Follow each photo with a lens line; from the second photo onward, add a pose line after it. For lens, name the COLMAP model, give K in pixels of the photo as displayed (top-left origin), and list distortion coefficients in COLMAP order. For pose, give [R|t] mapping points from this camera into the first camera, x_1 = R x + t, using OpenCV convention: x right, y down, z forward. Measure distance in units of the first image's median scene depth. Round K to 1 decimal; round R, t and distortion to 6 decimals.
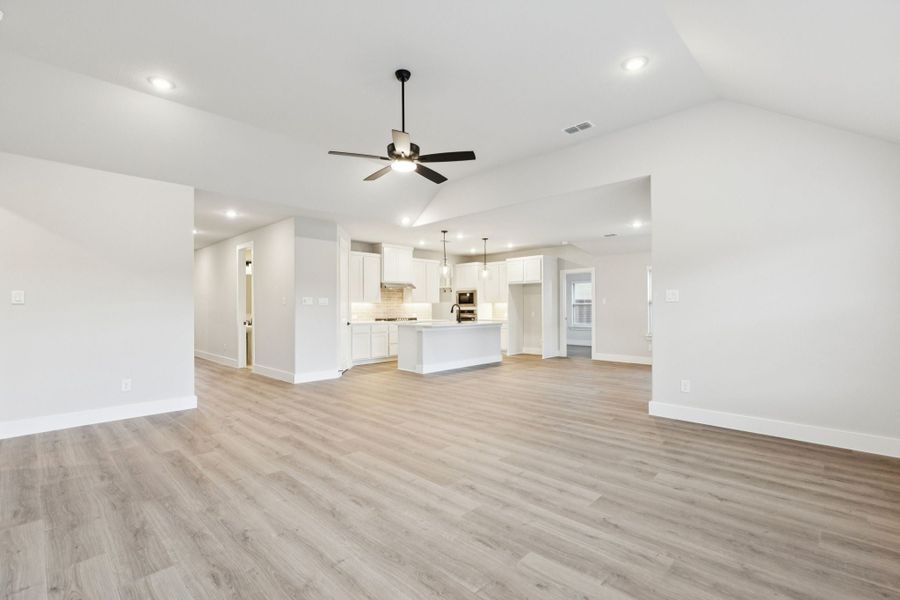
lens RADIAL K [[421.2, 0, 450.0], [0, 421.2, 300.0], [0, 0, 1]] dist [0.009426, -0.000284]
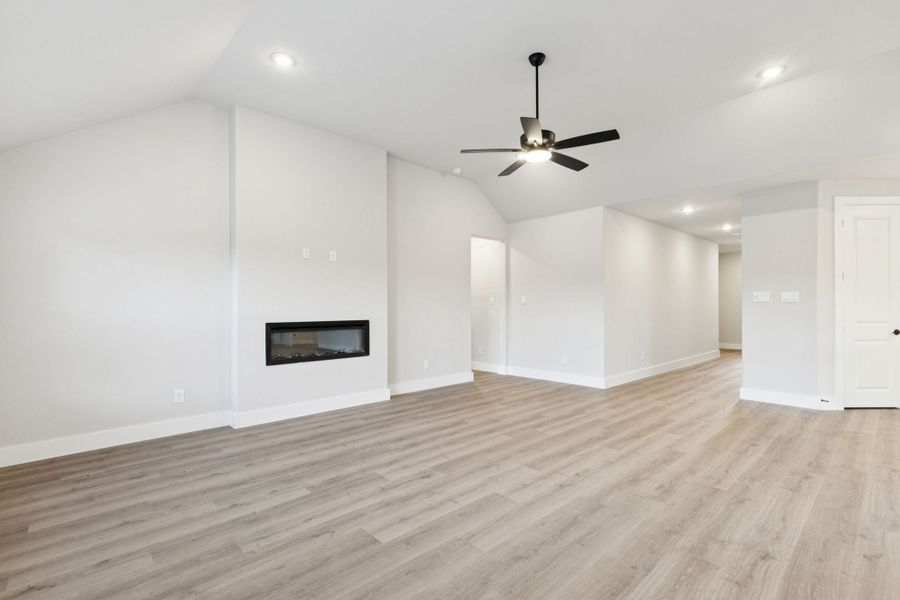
lens RADIAL K [[421.2, 0, 450.0], [0, 421.2, 300.0], [0, 0, 1]] dist [0.009426, -0.000284]
pose [[-0.068334, -0.011748, -0.997593, 1.032356], [0.021555, 0.999680, -0.013249, 0.014090], [0.997430, -0.022409, -0.068059, 1.066861]]
